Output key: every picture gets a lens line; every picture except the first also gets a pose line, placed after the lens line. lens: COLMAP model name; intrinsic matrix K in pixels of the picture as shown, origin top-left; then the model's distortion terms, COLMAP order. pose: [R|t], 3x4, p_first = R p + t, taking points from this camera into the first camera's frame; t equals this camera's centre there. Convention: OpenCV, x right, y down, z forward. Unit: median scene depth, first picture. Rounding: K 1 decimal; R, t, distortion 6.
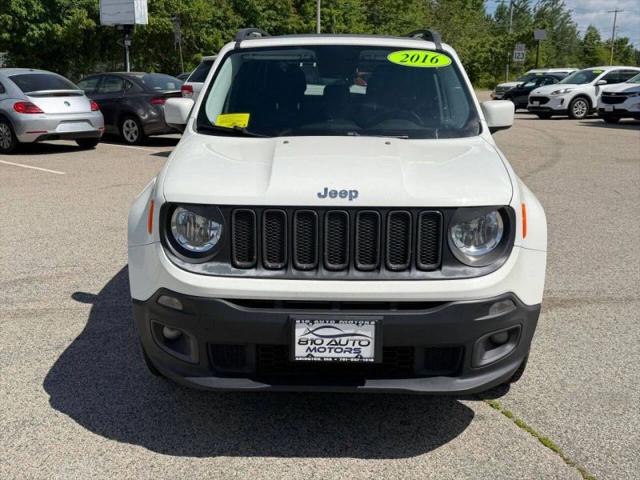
lens RADIAL K [[700.8, 0, 320.8], [0, 700.8, 241.1], [0, 0, 1]] dist [0.026081, 0.000000]
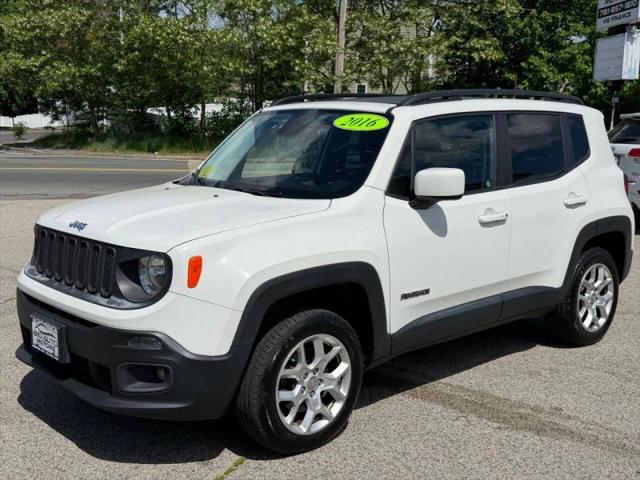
lens RADIAL K [[773.5, 0, 323.8], [0, 773.5, 242.7], [0, 0, 1]] dist [0.105238, 0.000000]
pose [[0.685364, 0.117214, -0.718705, 1.355038], [-0.184046, 0.982800, -0.015223, -0.097232], [0.704559, 0.142708, 0.695148, 0.332618]]
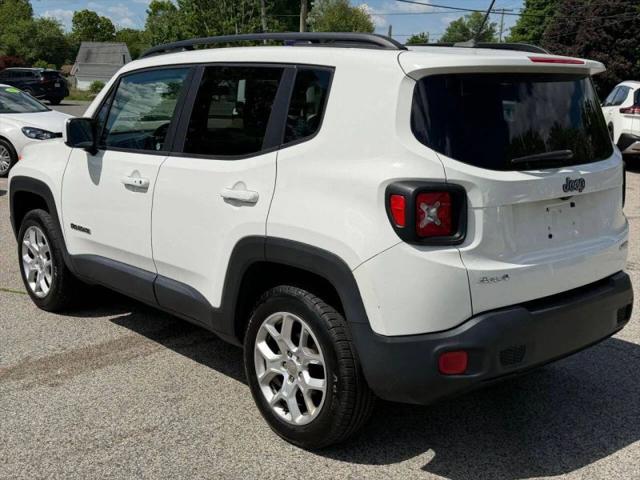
lens RADIAL K [[773.5, 0, 319.8], [0, 773.5, 240.4], [0, 0, 1]] dist [0.105238, 0.000000]
pose [[-0.736799, 0.120388, -0.665307, 1.151952], [-0.184178, 0.911068, 0.368828, -0.778017], [0.650542, 0.394287, -0.649101, 3.063186]]
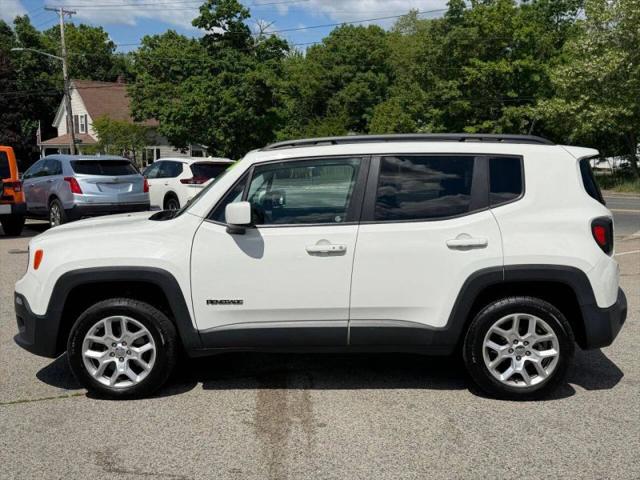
lens RADIAL K [[773.5, 0, 325.5], [0, 773.5, 240.0], [0, 0, 1]] dist [0.105238, 0.000000]
pose [[-0.020774, 0.104421, -0.994316, 2.269598], [-0.241745, 0.964495, 0.106340, -0.467953], [0.970117, 0.242580, 0.005206, 1.754999]]
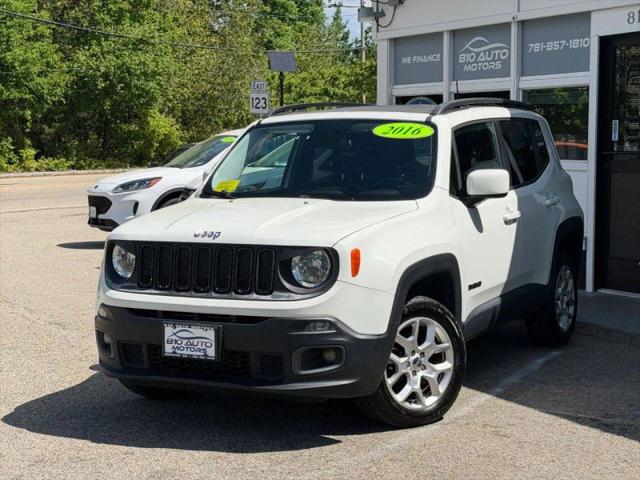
lens RADIAL K [[1267.4, 0, 322.3], [0, 1267.4, 238.4], [0, 0, 1]] dist [0.083780, 0.000000]
pose [[0.899804, 0.018810, -0.435889, 1.280491], [-0.086929, 0.986768, -0.136866, 0.253077], [0.427547, 0.161044, 0.889533, -1.063558]]
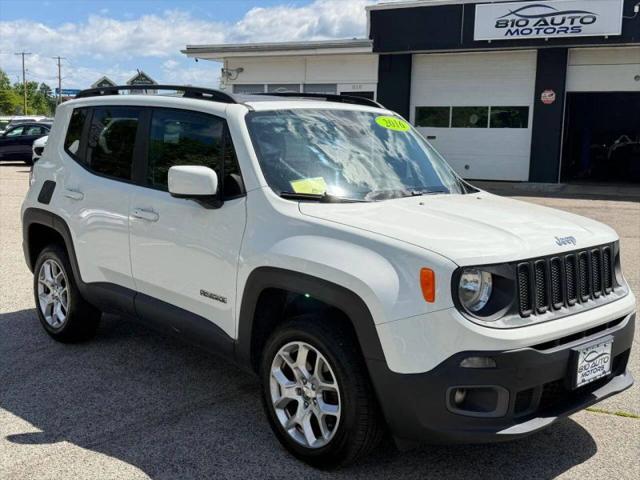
lens RADIAL K [[773.5, 0, 320.3], [0, 773.5, 238.6], [0, 0, 1]] dist [0.105238, 0.000000]
pose [[0.721488, -0.101371, 0.684966, -1.184251], [0.157663, 0.987291, -0.019956, -0.110329], [-0.674238, 0.122392, 0.728302, 0.313274]]
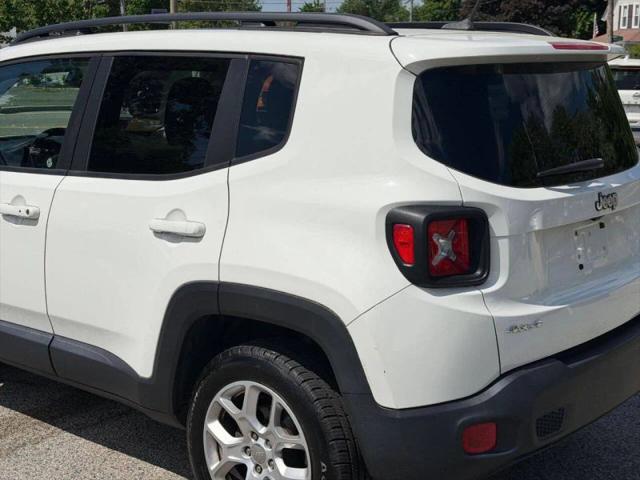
lens RADIAL K [[964.0, 0, 323.6], [0, 964.0, 243.4], [0, 0, 1]] dist [0.108902, 0.000000]
pose [[-0.638553, 0.137629, -0.757171, 1.184728], [-0.193913, 0.923359, 0.331370, -0.764076], [0.744747, 0.358423, -0.562925, 2.932501]]
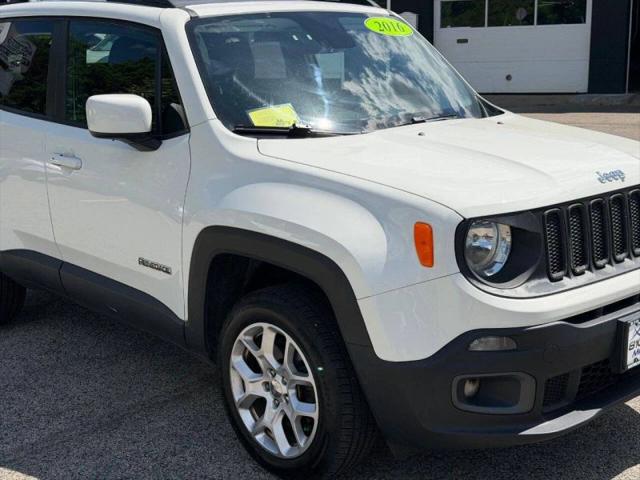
lens RADIAL K [[964.0, 0, 322.5], [0, 964.0, 243.5], [0, 0, 1]] dist [0.130551, 0.000000]
pose [[0.725231, -0.176468, 0.665506, -1.085450], [0.194590, 0.979723, 0.047732, -0.114791], [-0.660435, 0.094884, 0.744864, 0.323545]]
